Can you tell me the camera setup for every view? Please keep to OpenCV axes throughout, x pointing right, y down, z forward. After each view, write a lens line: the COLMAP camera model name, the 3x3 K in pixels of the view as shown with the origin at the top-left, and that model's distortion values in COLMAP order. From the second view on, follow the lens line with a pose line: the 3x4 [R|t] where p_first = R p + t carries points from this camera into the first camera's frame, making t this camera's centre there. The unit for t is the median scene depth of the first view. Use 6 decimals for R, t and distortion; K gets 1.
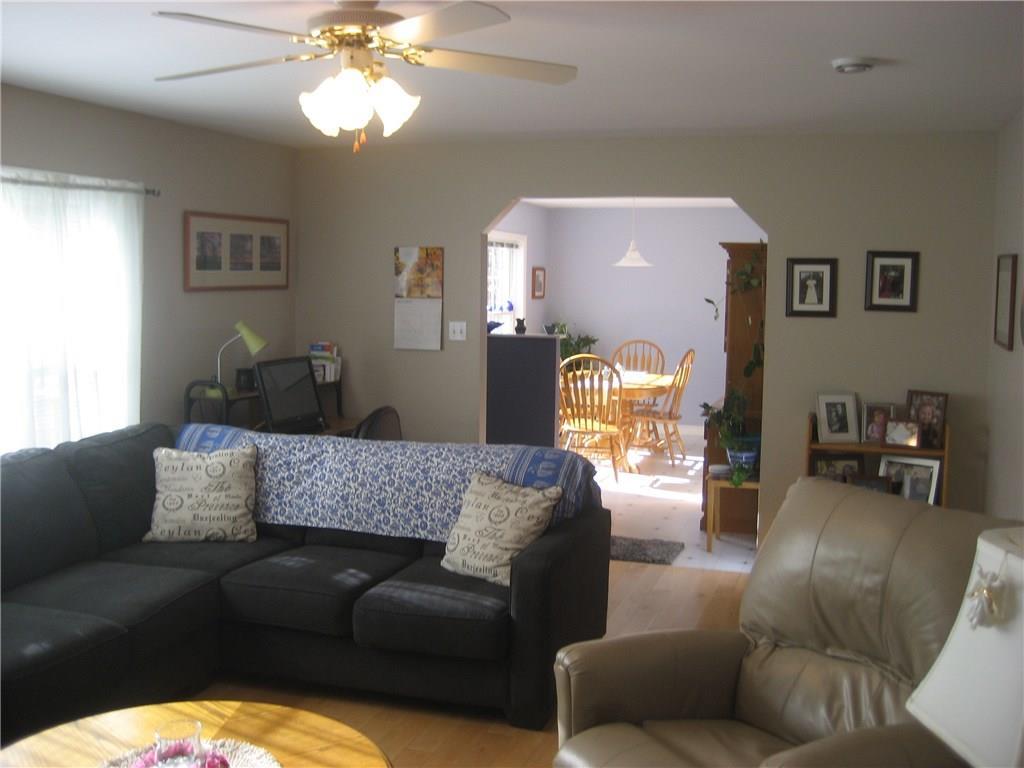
lens RADIAL K [[1073.2, 0, 514.3], [0, 1073.2, 388.4], [0, 0, 1]] dist [-0.078032, 0.000000]
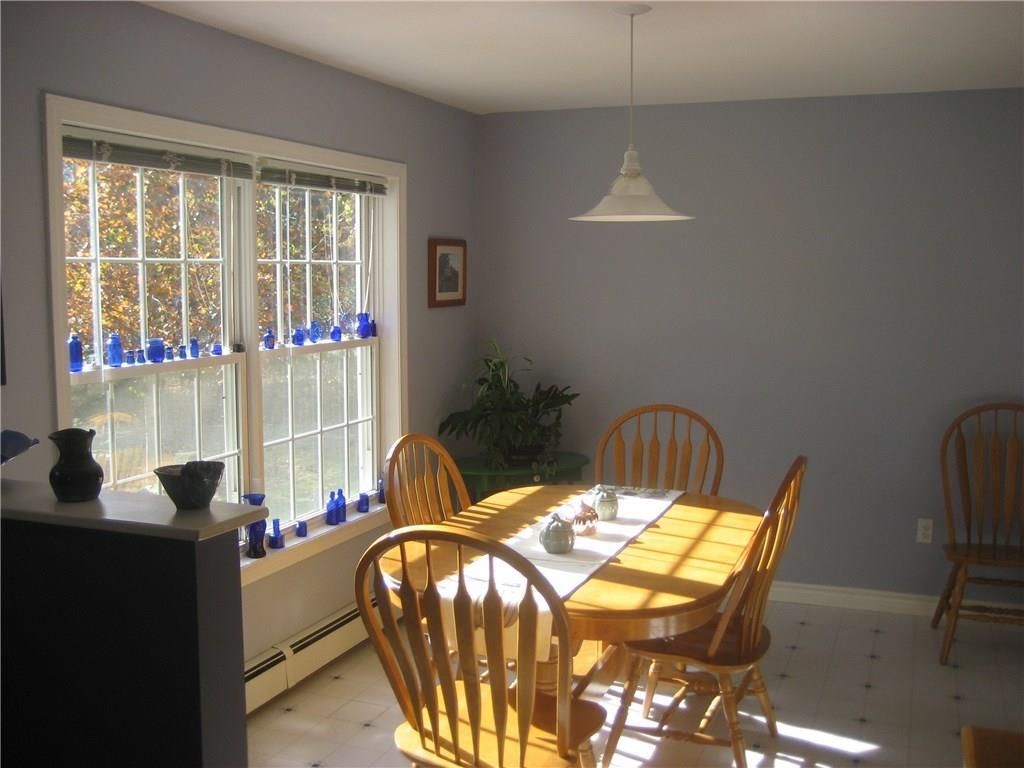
lens RADIAL K [[1073.2, 0, 501.9], [0, 1073.2, 382.8], [0, 0, 1]] dist [-0.078032, 0.000000]
pose [[0.998052, 0.006985, -0.061988, 0.078379], [-0.006543, 0.999952, 0.007333, -0.057031], [0.062037, -0.006913, 0.998050, 0.567403]]
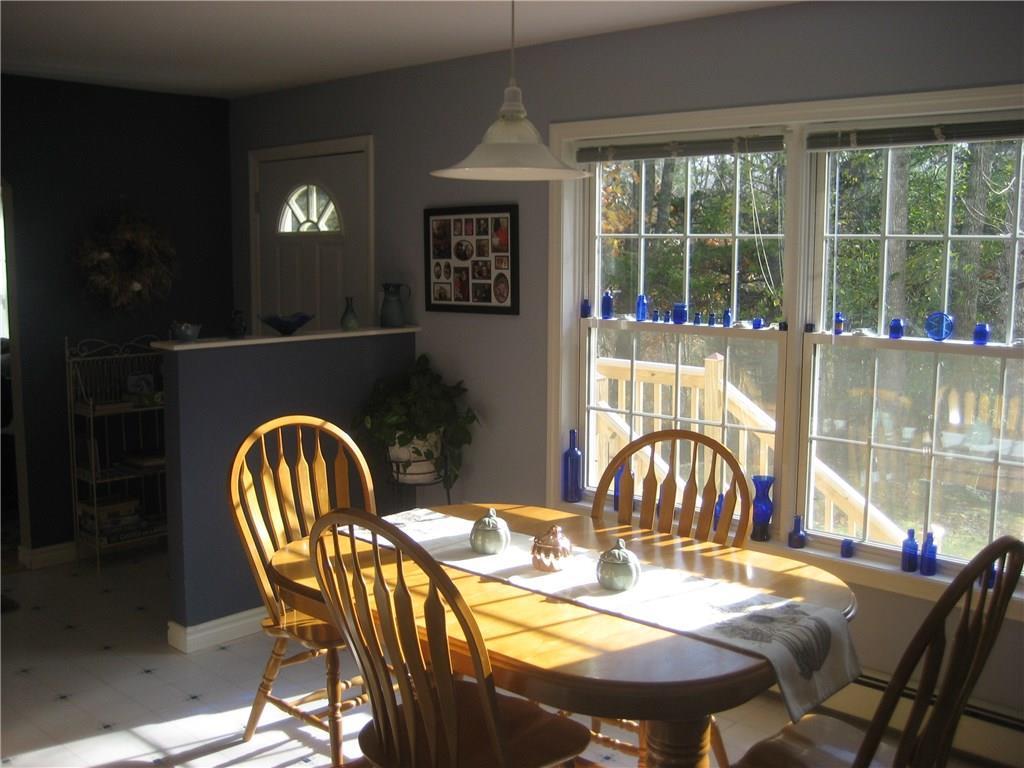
lens RADIAL K [[1073.2, 0, 504.0], [0, 1073.2, 384.9], [0, 0, 1]] dist [-0.078032, 0.000000]
pose [[-0.422382, 0.101974, -0.900663, 0.316178], [-0.101667, 0.982051, 0.158867, -0.091889], [0.900698, 0.158671, -0.404434, 0.972637]]
